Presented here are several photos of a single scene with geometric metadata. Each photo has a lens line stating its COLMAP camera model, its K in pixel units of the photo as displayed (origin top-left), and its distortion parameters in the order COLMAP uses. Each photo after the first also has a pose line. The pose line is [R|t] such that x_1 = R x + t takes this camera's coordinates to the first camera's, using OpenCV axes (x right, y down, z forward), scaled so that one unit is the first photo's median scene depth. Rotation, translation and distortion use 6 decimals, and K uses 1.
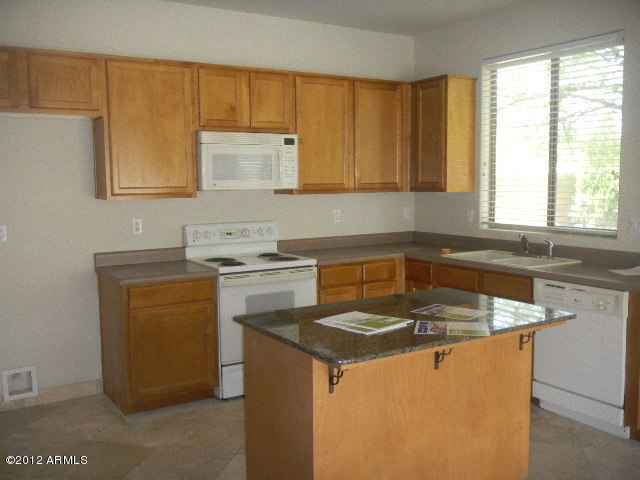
lens RADIAL K [[637.0, 0, 319.4], [0, 637.0, 238.8], [0, 0, 1]] dist [-0.010662, 0.000000]
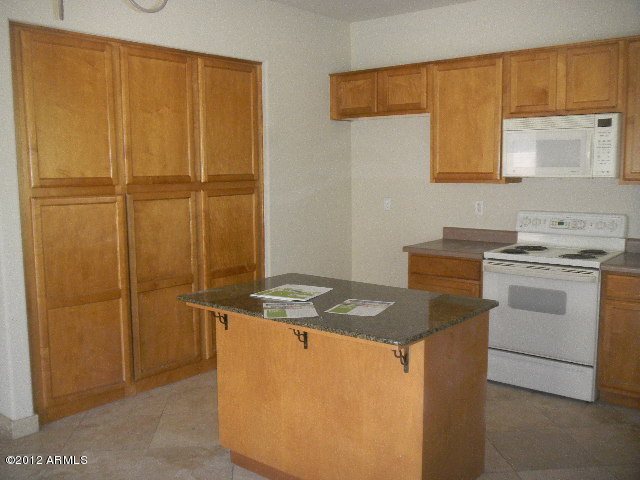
lens RADIAL K [[637.0, 0, 319.4], [0, 637.0, 241.2], [0, 0, 1]] dist [-0.010662, 0.000000]
pose [[0.301094, 0.120201, -0.945988, 0.678040], [-0.088524, 0.991263, 0.097778, -0.044537], [0.949477, 0.054303, 0.309104, 0.383903]]
